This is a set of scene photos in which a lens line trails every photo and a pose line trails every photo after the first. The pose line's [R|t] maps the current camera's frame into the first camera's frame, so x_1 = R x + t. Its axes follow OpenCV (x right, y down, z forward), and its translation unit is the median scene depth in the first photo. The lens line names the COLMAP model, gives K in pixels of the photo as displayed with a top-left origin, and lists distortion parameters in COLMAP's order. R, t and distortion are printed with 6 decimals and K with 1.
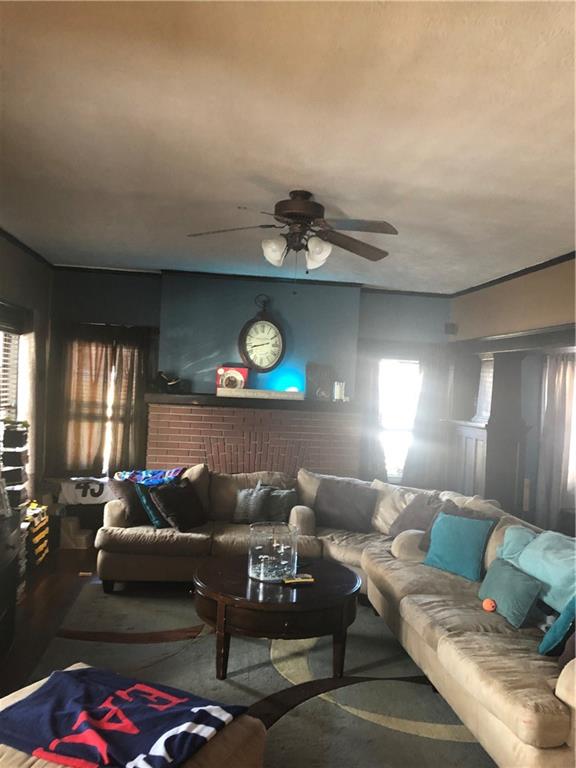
lens RADIAL K [[635.1, 0, 290.9], [0, 635.1, 390.8], [0, 0, 1]] dist [0.010285, 0.001785]
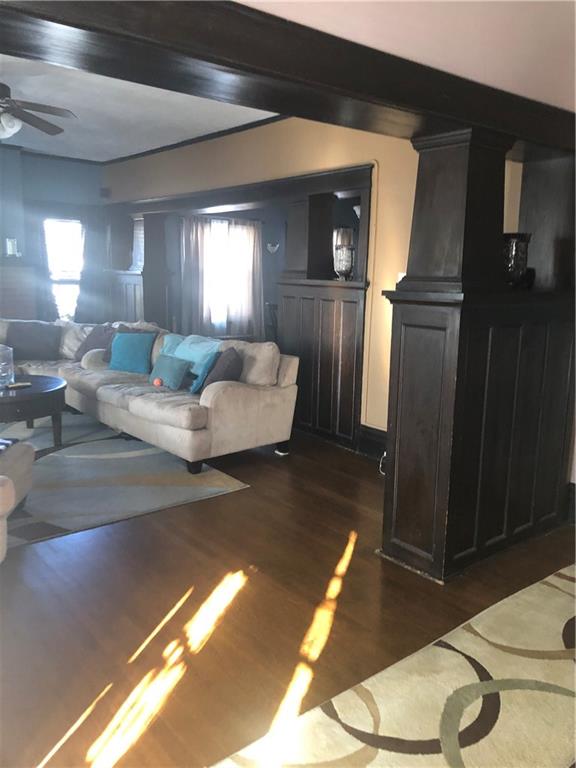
lens RADIAL K [[635.1, 0, 294.5], [0, 635.1, 381.8], [0, 0, 1]] dist [0.010285, 0.001785]
pose [[0.851039, -0.122400, 0.510637, -0.132231], [0.023642, 0.980399, 0.195599, 0.033012], [-0.524570, -0.154390, 0.837252, -0.316008]]
